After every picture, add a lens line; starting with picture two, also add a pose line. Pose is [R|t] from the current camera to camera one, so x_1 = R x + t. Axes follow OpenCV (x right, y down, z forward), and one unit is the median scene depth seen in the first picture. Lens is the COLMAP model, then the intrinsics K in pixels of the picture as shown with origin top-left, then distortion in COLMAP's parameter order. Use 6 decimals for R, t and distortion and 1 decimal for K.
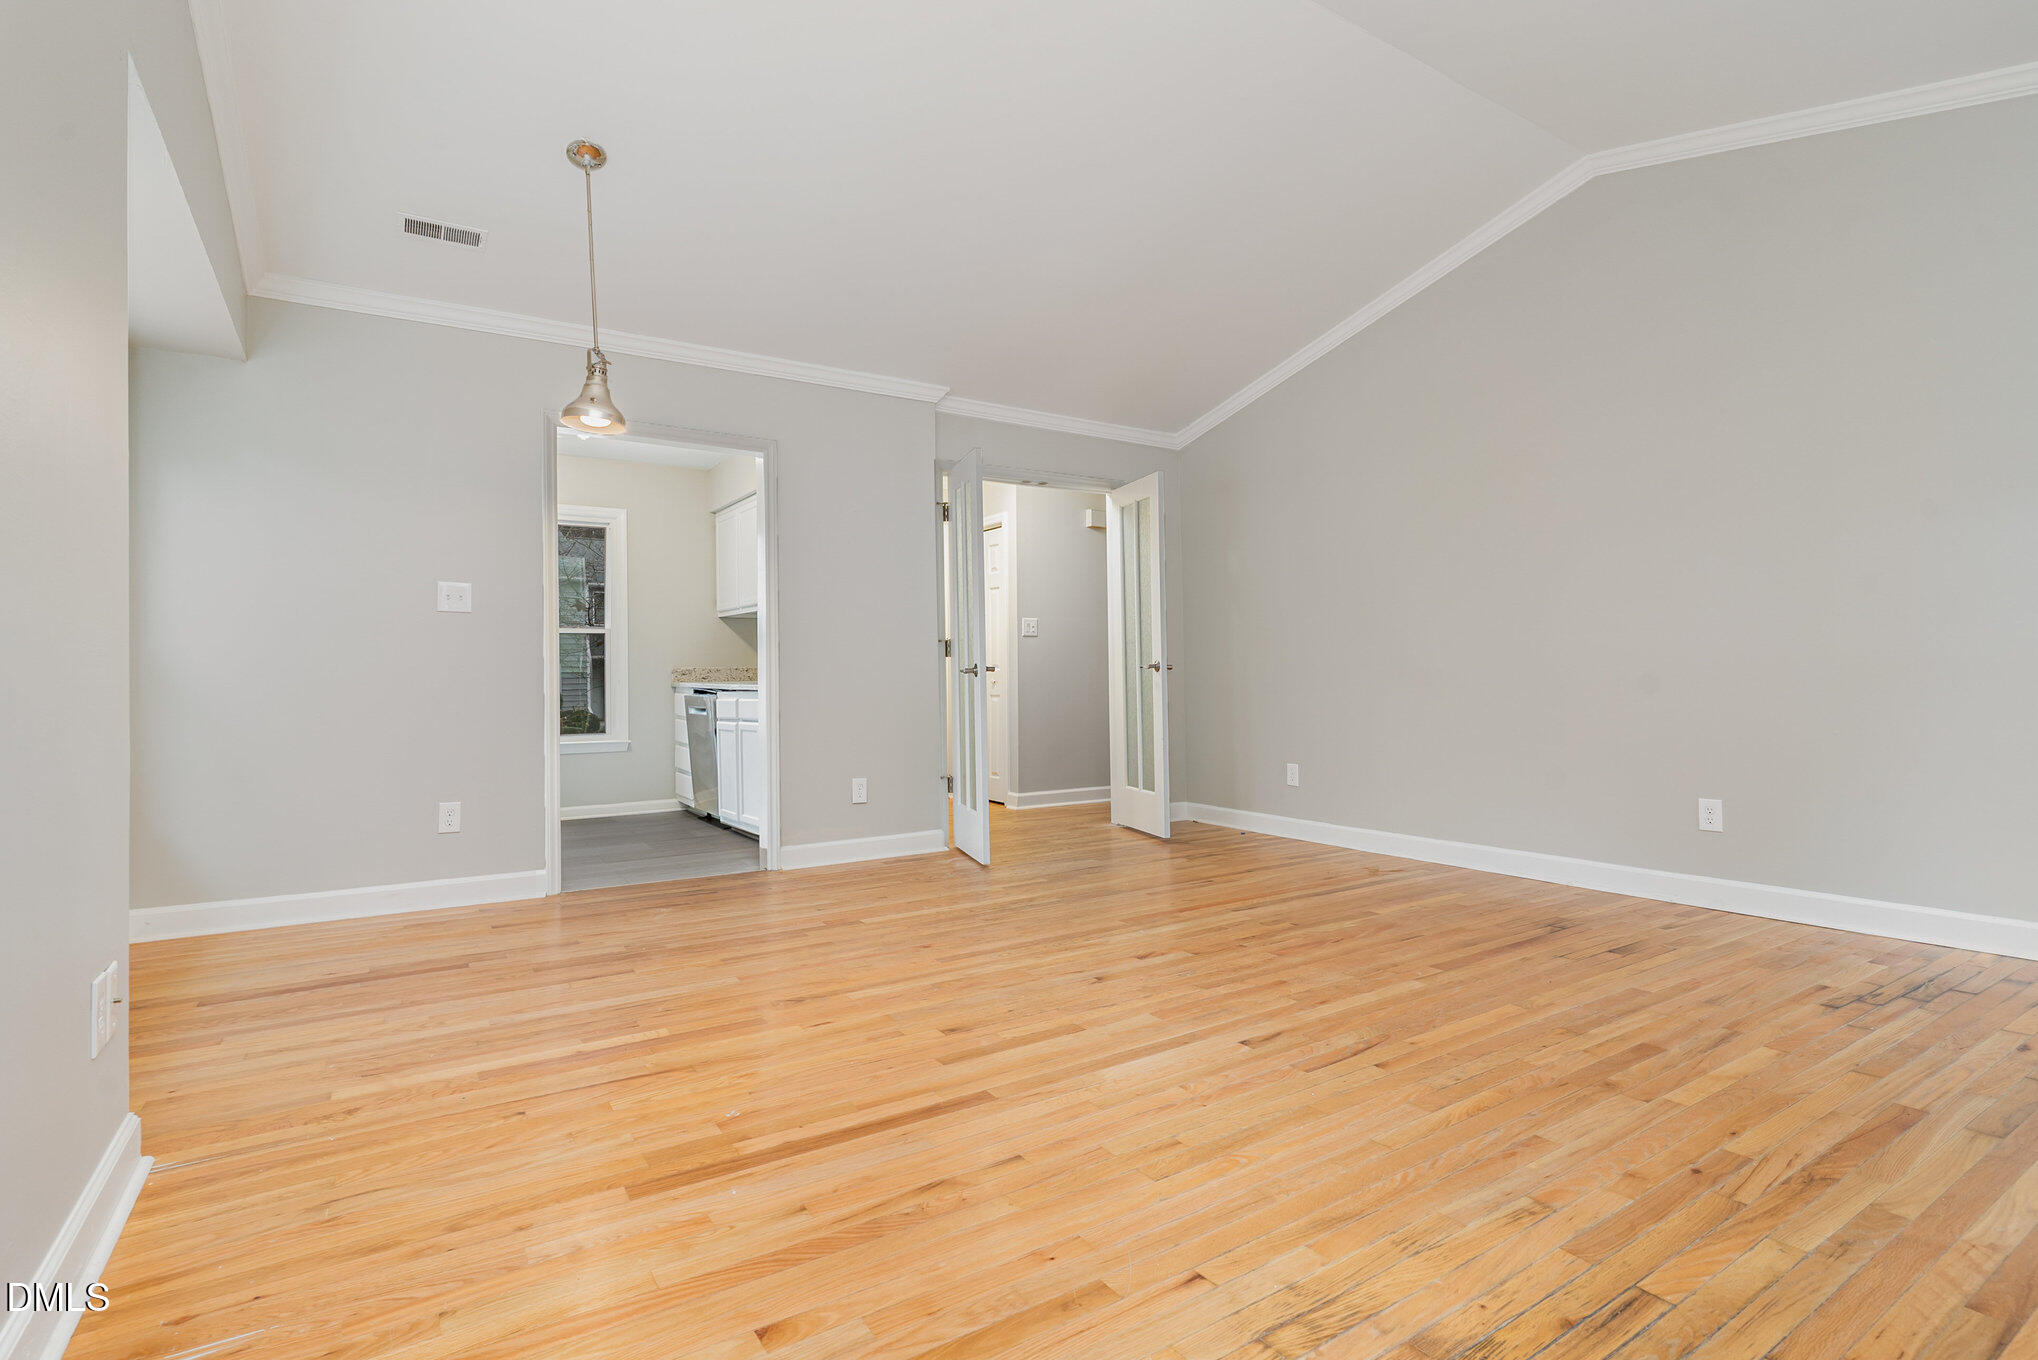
lens RADIAL K [[982.9, 0, 1019.0], [0, 982.9, 680.0], [0, 0, 1]] dist [-0.000004, -0.000082]
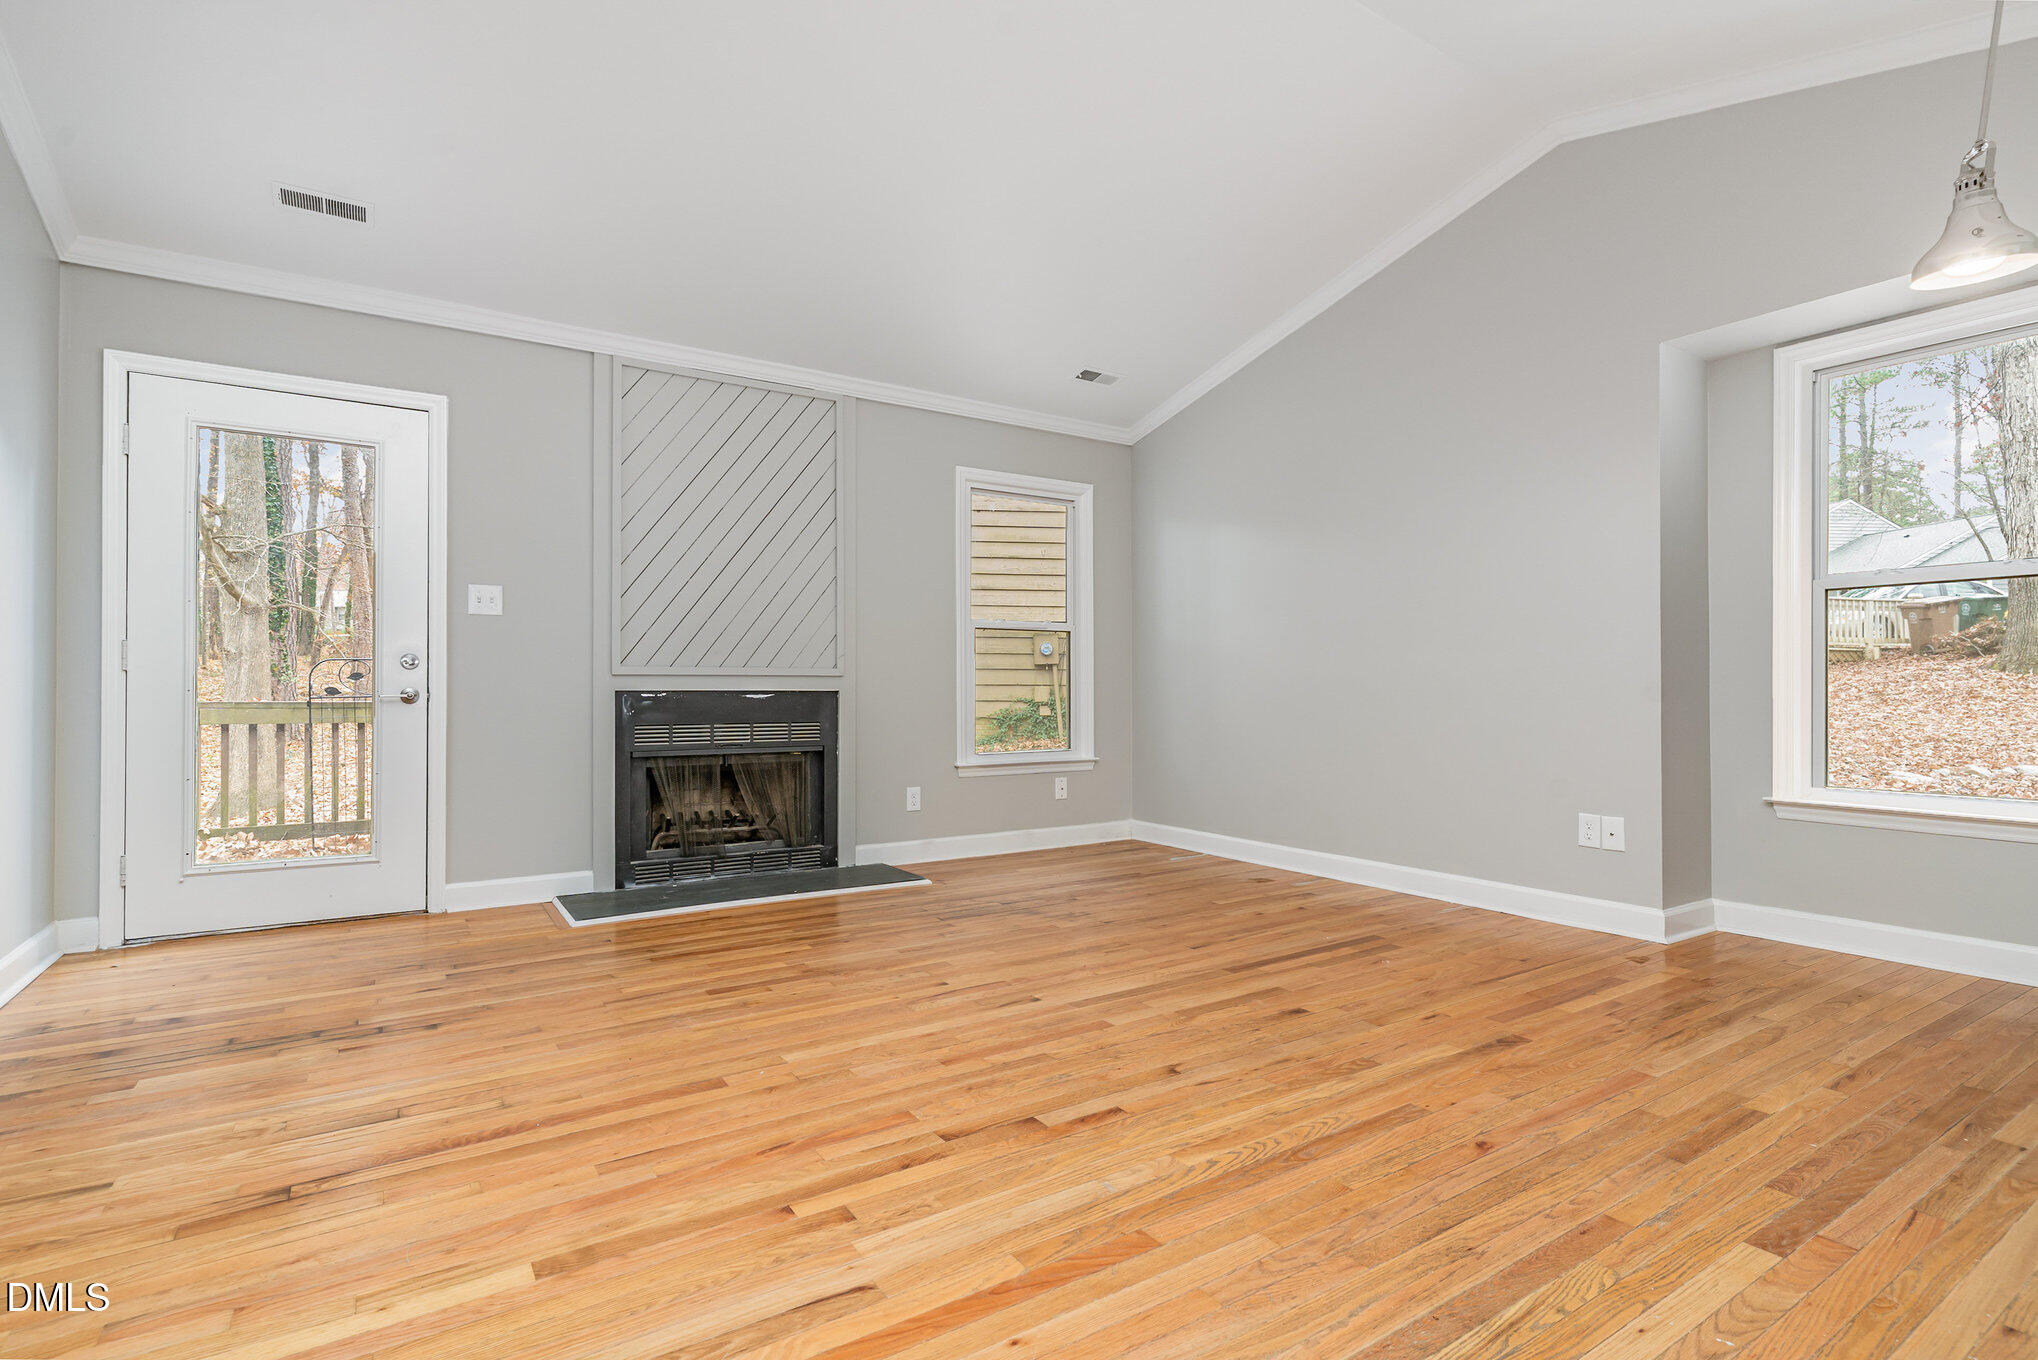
lens RADIAL K [[980.3, 0, 1016.5], [0, 980.3, 693.4], [0, 0, 1]] dist [0.002093, 0.000003]
pose [[-0.999889, 0.014058, 0.004927, 0.227451], [0.014074, 0.999895, 0.003311, -0.001404], [-0.004880, 0.003380, -0.999982, 2.043585]]
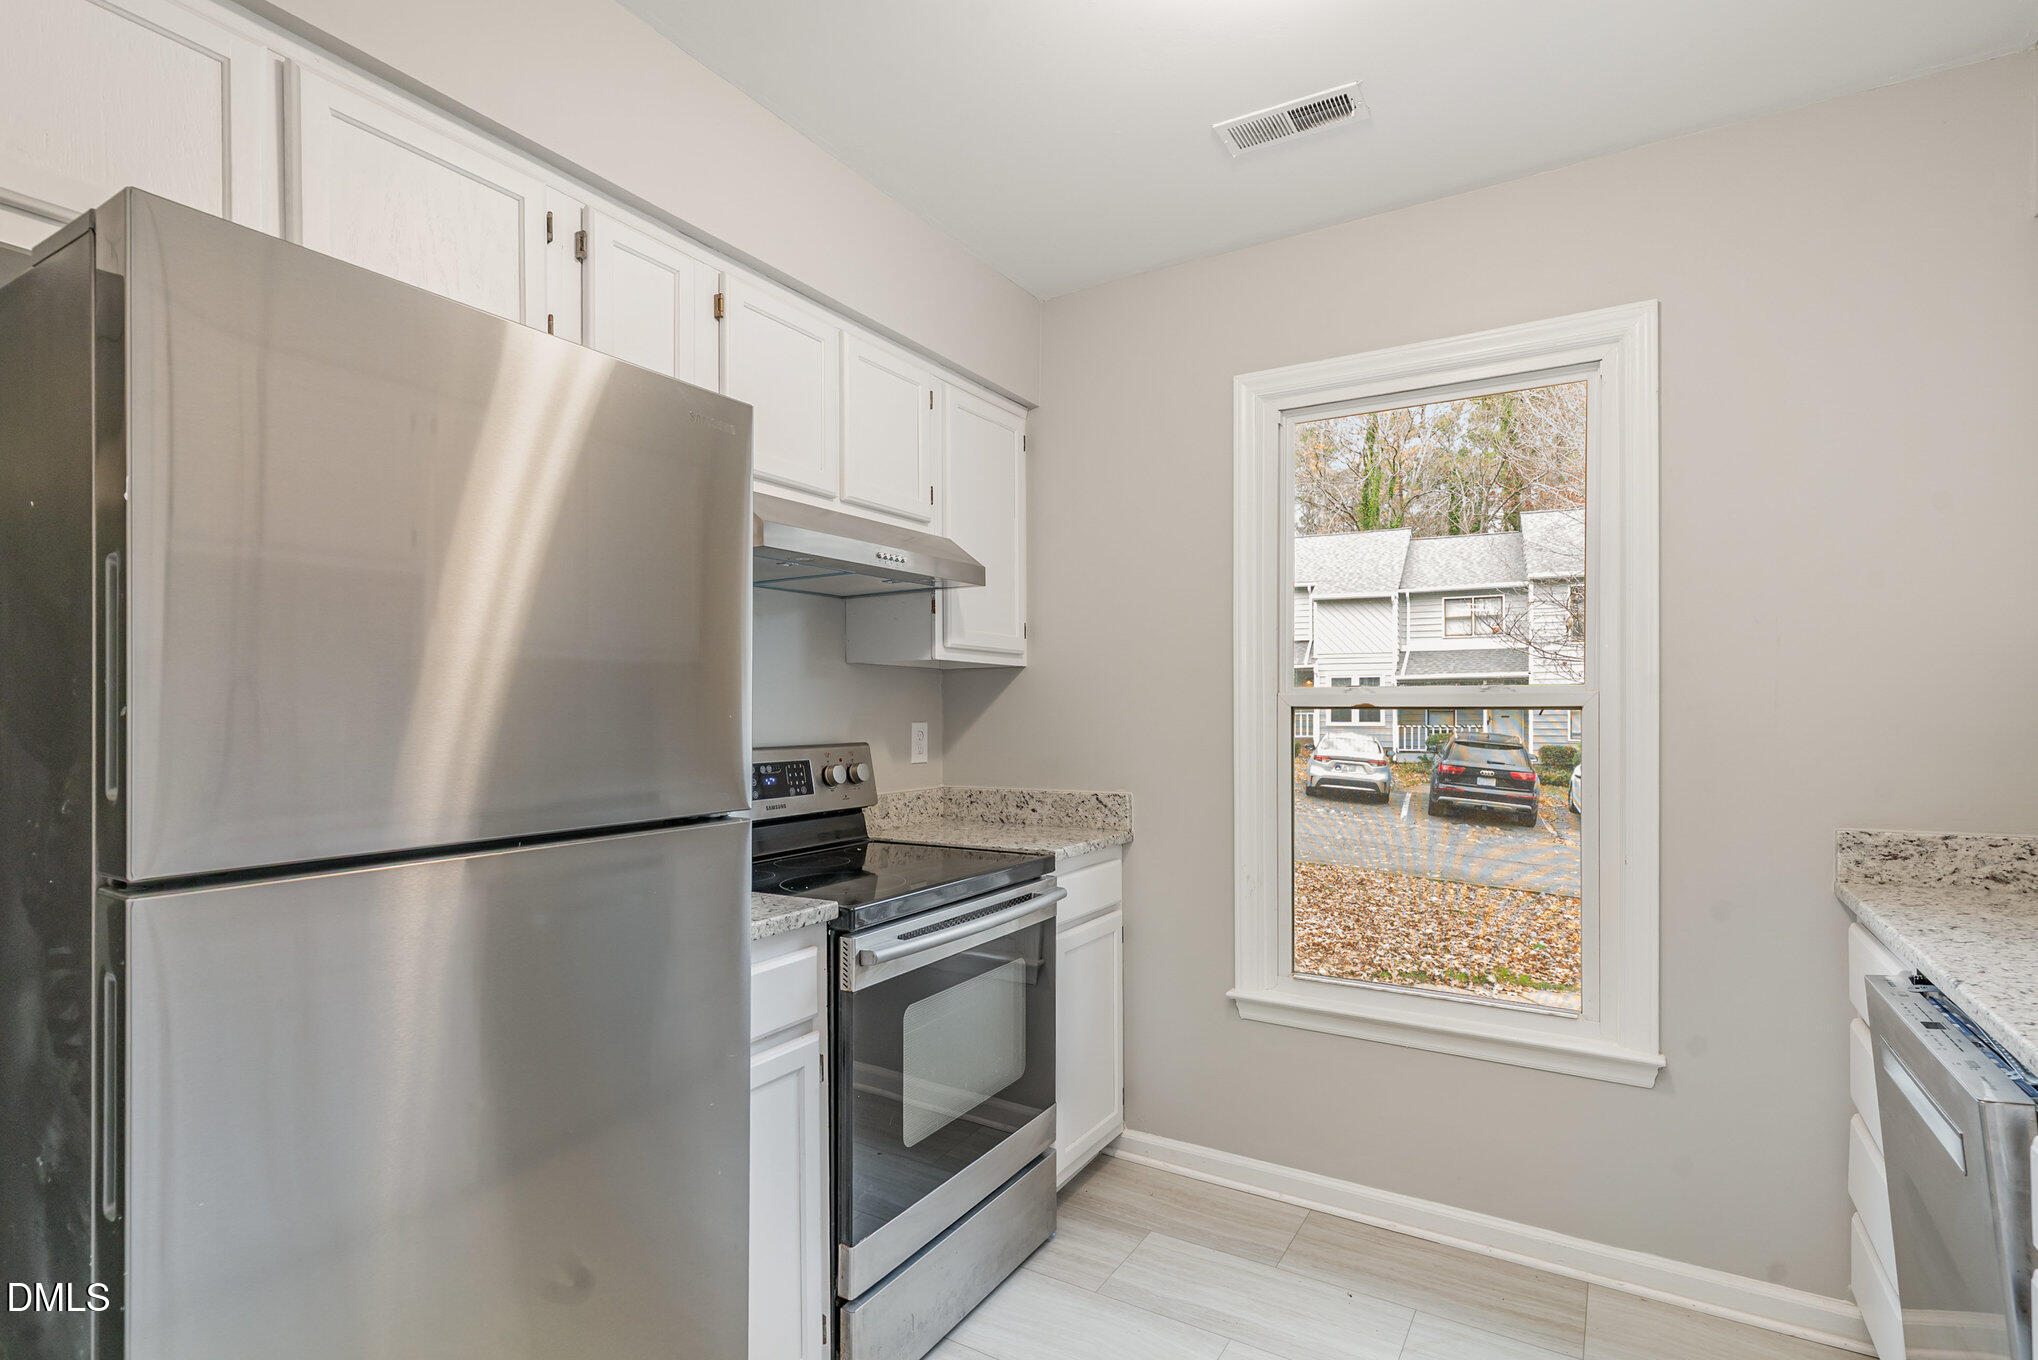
lens RADIAL K [[1001.0, 0, 1013.0], [0, 1001.0, 708.1], [0, 0, 1]] dist [0.000914, -0.000152]
pose [[0.424902, 0.008509, -0.905199, -0.525050], [-0.004047, 0.999964, 0.007501, -0.125857], [0.905230, 0.000476, 0.424921, 1.785283]]
